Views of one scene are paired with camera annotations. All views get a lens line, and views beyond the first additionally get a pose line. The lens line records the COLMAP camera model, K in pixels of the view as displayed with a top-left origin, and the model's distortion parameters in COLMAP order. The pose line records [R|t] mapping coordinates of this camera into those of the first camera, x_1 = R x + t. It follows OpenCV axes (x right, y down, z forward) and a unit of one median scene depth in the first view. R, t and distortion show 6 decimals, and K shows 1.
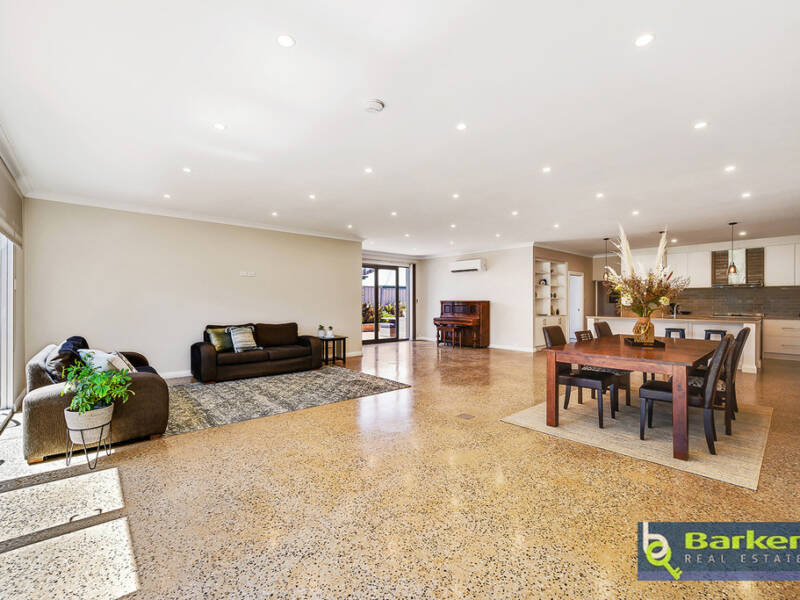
lens RADIAL K [[361.5, 0, 399.5], [0, 361.5, 294.9], [0, 0, 1]] dist [0.001380, -0.000764]
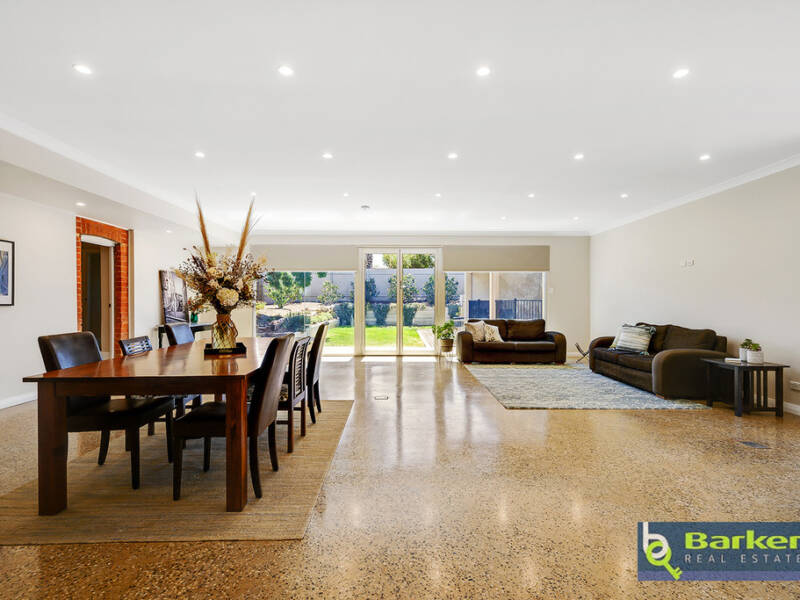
lens RADIAL K [[391.9, 0, 387.0], [0, 391.9, 295.5], [0, 0, 1]] dist [-0.005601, -0.000542]
pose [[-0.668841, -0.010822, -0.743327, 0.454782], [0.018510, 0.999342, -0.031205, 0.024392], [0.743175, -0.034630, -0.668200, 0.779226]]
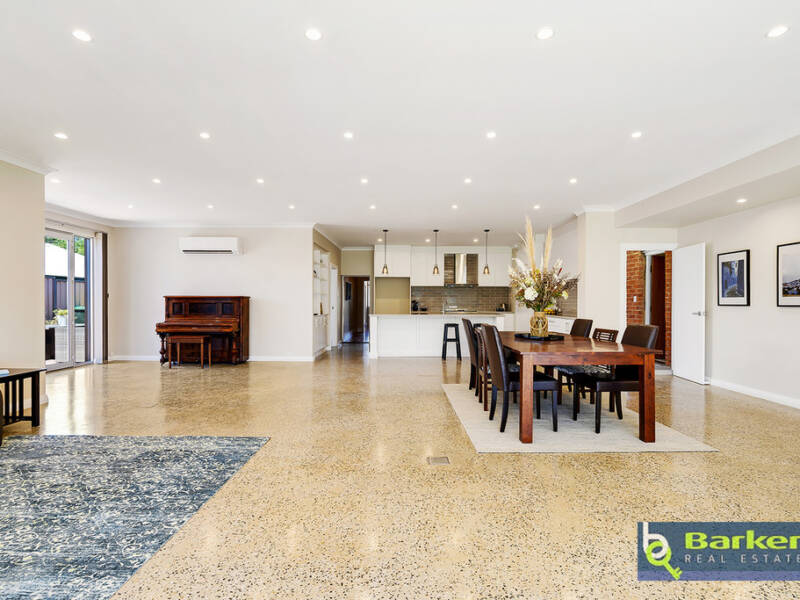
lens RADIAL K [[423.9, 0, 399.4], [0, 423.9, 305.4], [0, 0, 1]] dist [-0.001728, -0.002057]
pose [[0.657997, -0.008681, 0.752971, -0.204745], [-0.015727, 0.999557, 0.025268, 0.008668], [-0.752857, -0.028468, 0.657569, 0.229696]]
